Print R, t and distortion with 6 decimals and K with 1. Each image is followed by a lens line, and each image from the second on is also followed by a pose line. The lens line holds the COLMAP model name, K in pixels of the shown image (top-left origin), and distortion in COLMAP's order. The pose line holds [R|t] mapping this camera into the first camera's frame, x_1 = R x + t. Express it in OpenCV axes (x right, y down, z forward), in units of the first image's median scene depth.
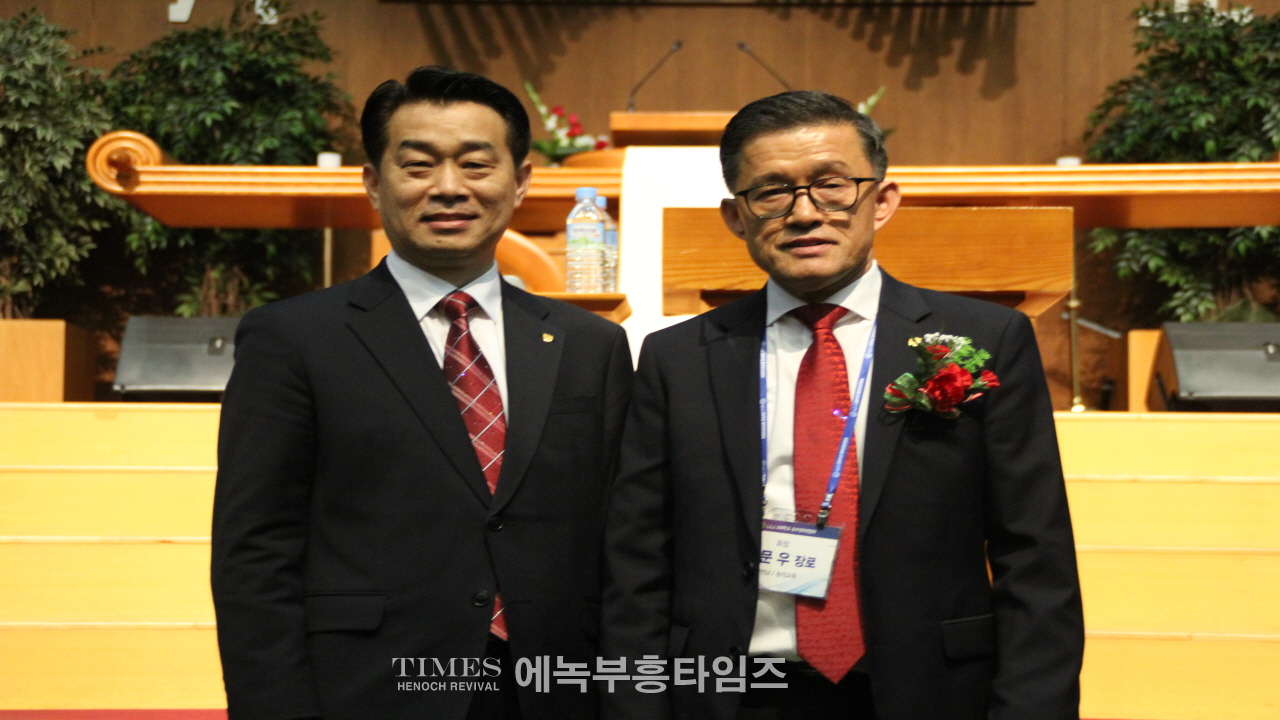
lens RADIAL K [[3414.5, 0, 637.9], [0, 3414.5, 362.3], [0, 0, 1]] dist [0.721504, 0.000000]
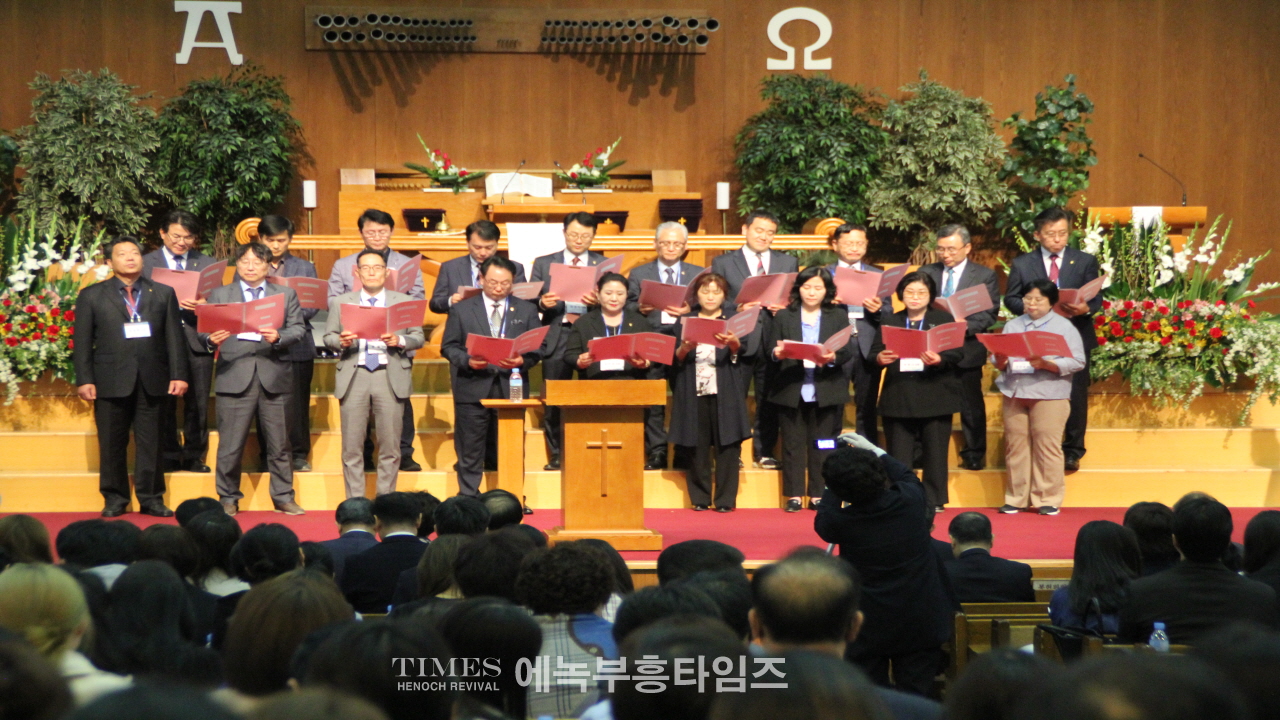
lens RADIAL K [[5157.0, 0, 681.4], [0, 5157.0, 458.9], [0, 0, 1]] dist [1.091763, 0.000000]
pose [[0.994573, -0.015039, 0.102953, -0.165099], [0.001779, 0.991812, 0.127690, -0.242370], [-0.104031, -0.126814, 0.986456, -1.562319]]
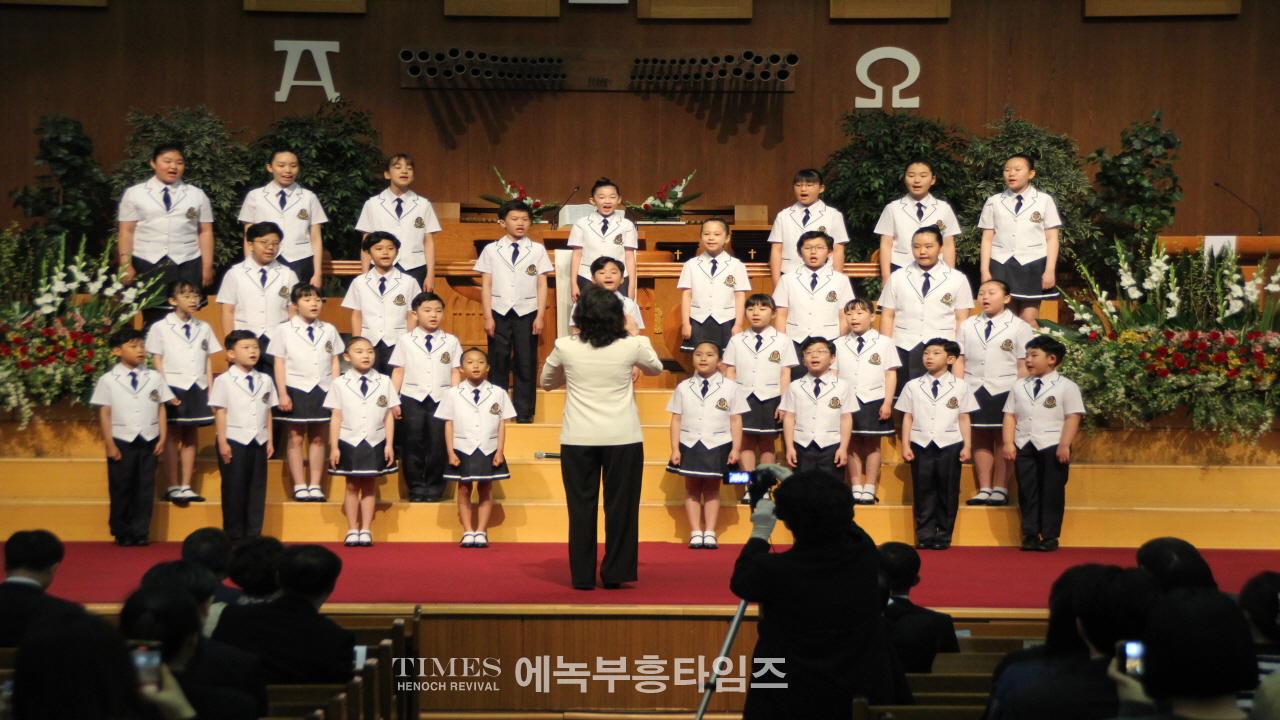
lens RADIAL K [[3955.1, 0, 666.9], [0, 3955.1, 407.4], [0, 0, 1]] dist [0.772823, 0.000000]
pose [[0.999673, -0.004363, 0.025186, 0.004004], [0.001672, 0.994376, 0.105891, -0.165294], [-0.025507, -0.105814, 0.994059, -0.984266]]
